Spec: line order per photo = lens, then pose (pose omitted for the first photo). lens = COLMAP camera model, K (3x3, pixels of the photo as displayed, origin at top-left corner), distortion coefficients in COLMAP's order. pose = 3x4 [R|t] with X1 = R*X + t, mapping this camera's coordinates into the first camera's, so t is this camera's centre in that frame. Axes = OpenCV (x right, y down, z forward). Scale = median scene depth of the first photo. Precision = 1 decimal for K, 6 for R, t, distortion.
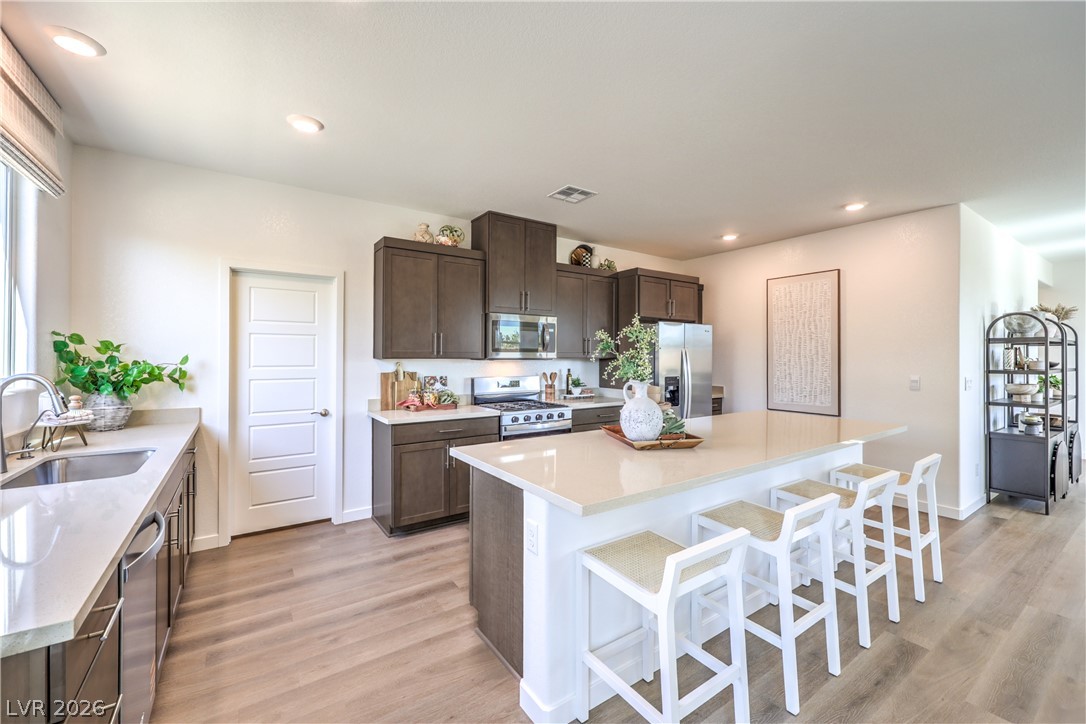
lens RADIAL K [[445.8, 0, 546.7], [0, 445.8, 344.5], [0, 0, 1]] dist [-0.000443, -0.000175]
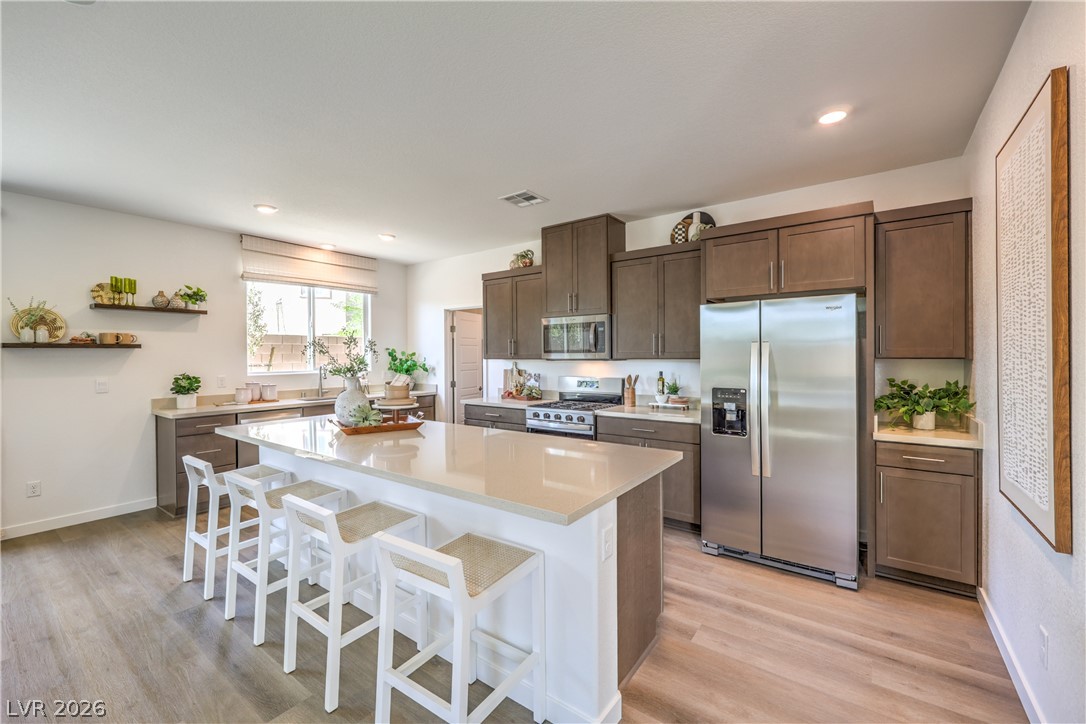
lens RADIAL K [[445.8, 0, 546.7], [0, 445.8, 344.5], [0, 0, 1]] dist [-0.000443, -0.000175]
pose [[0.323956, -0.028416, -0.945645, 0.880448], [0.031478, 0.999319, -0.019245, 0.015142], [0.945548, -0.023532, 0.324630, 0.601349]]
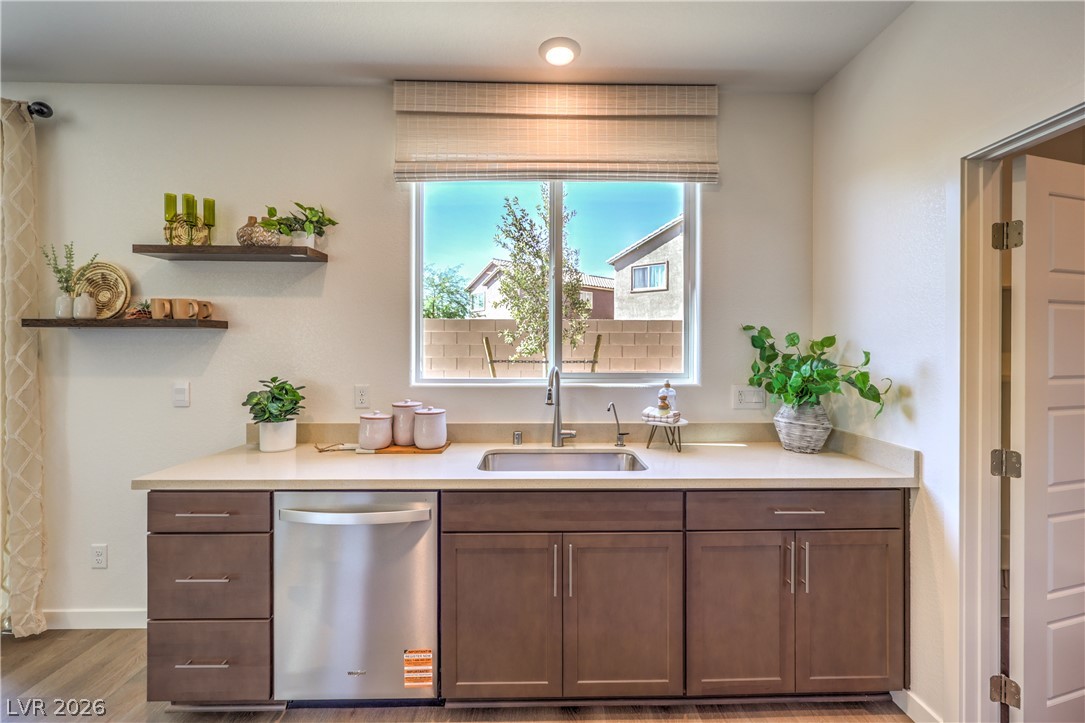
lens RADIAL K [[451.7, 0, 543.8], [0, 451.7, 355.7], [0, 0, 1]] dist [0.001389, 0.000153]
pose [[-0.548369, 0.003166, -0.836230, -0.063242], [0.015418, 0.999861, -0.006325, 0.018463], [0.836094, -0.016362, -0.548342, 0.672234]]
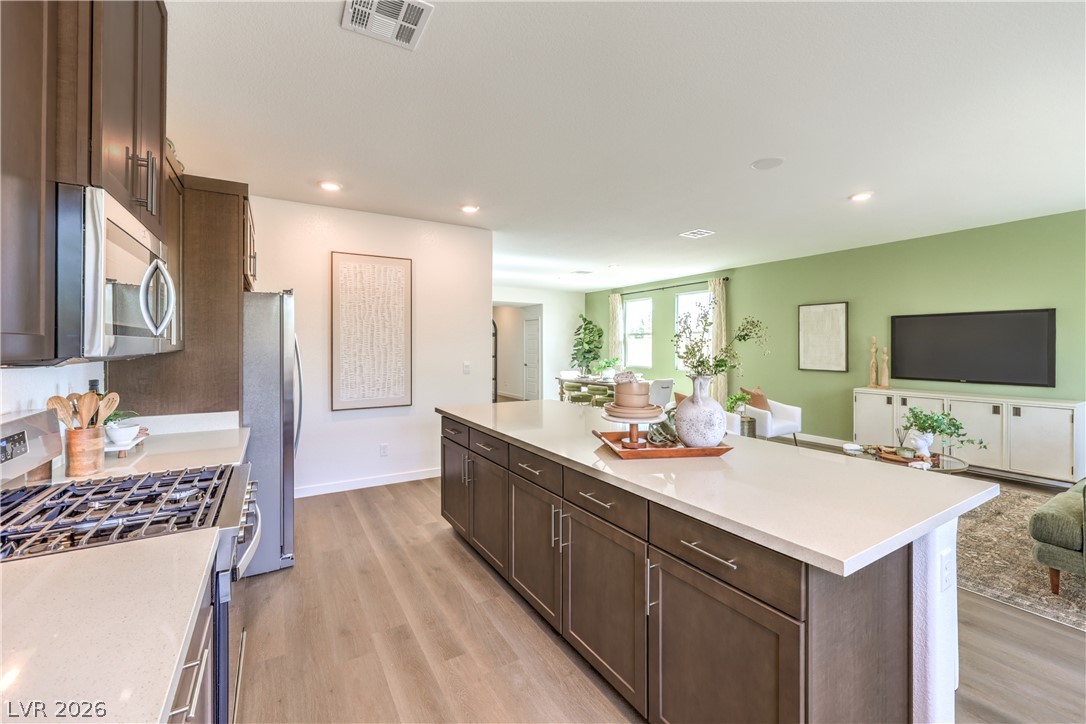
lens RADIAL K [[449.5, 0, 541.1], [0, 449.5, 351.3], [0, 0, 1]] dist [-0.001087, -0.000196]
pose [[0.073711, -0.014754, 0.997171, -0.352938], [-0.022787, 0.999605, 0.016475, 0.016315], [-0.997019, -0.023937, 0.073345, 0.669915]]
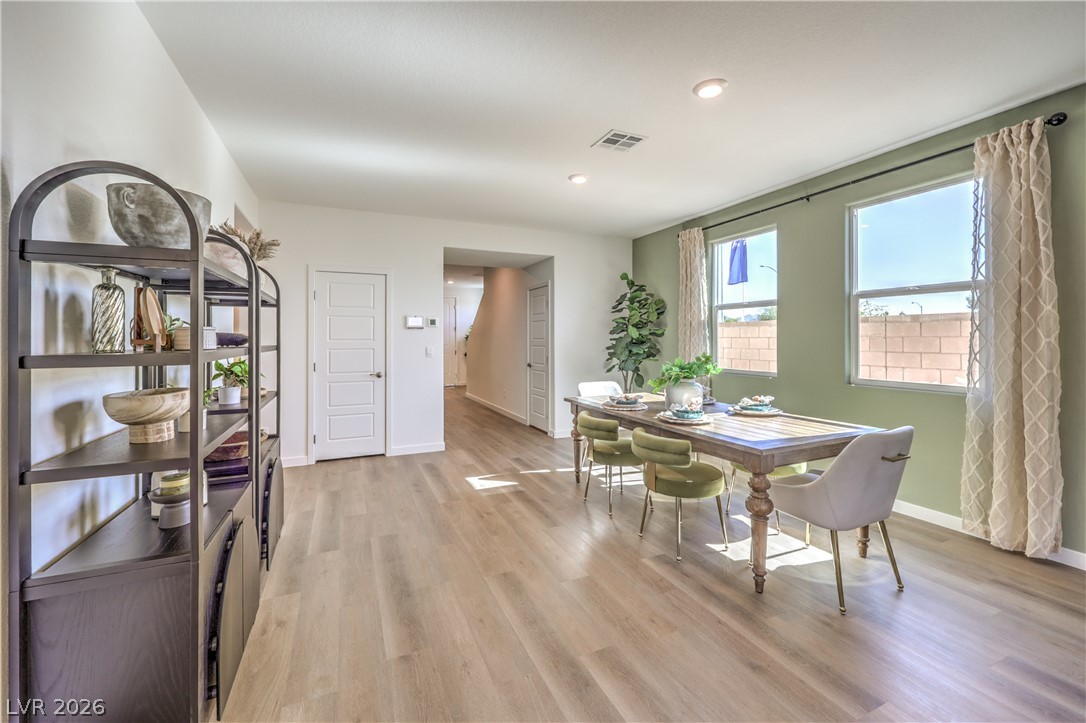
lens RADIAL K [[445.8, 0, 546.7], [0, 445.8, 344.0], [0, 0, 1]] dist [-0.000443, -0.000175]
pose [[0.176566, -0.015336, 0.984169, 0.769795], [-0.018704, 0.999646, 0.018933, 0.037726], [-0.984111, -0.021751, 0.176217, 0.625800]]
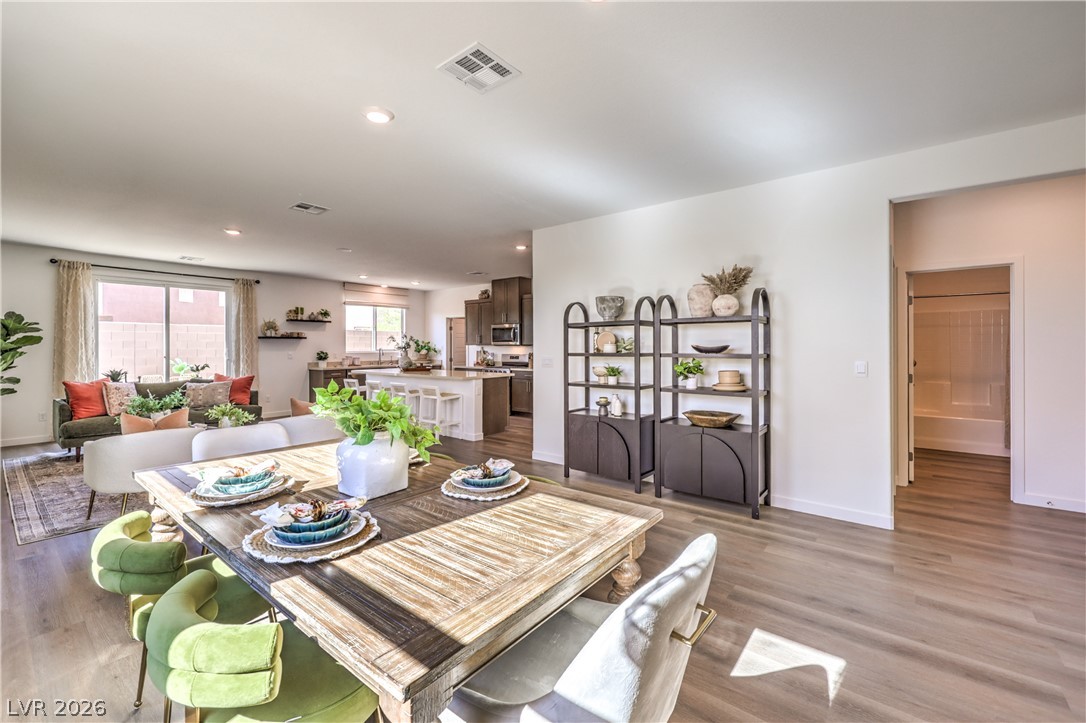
lens RADIAL K [[445.8, 0, 546.7], [0, 445.8, 344.0], [0, 0, 1]] dist [-0.000443, -0.000175]
pose [[0.291068, -0.008363, -0.956666, 1.964139], [0.026413, 0.999651, -0.000702, 0.032248], [0.956338, -0.025064, 0.291187, 0.565525]]
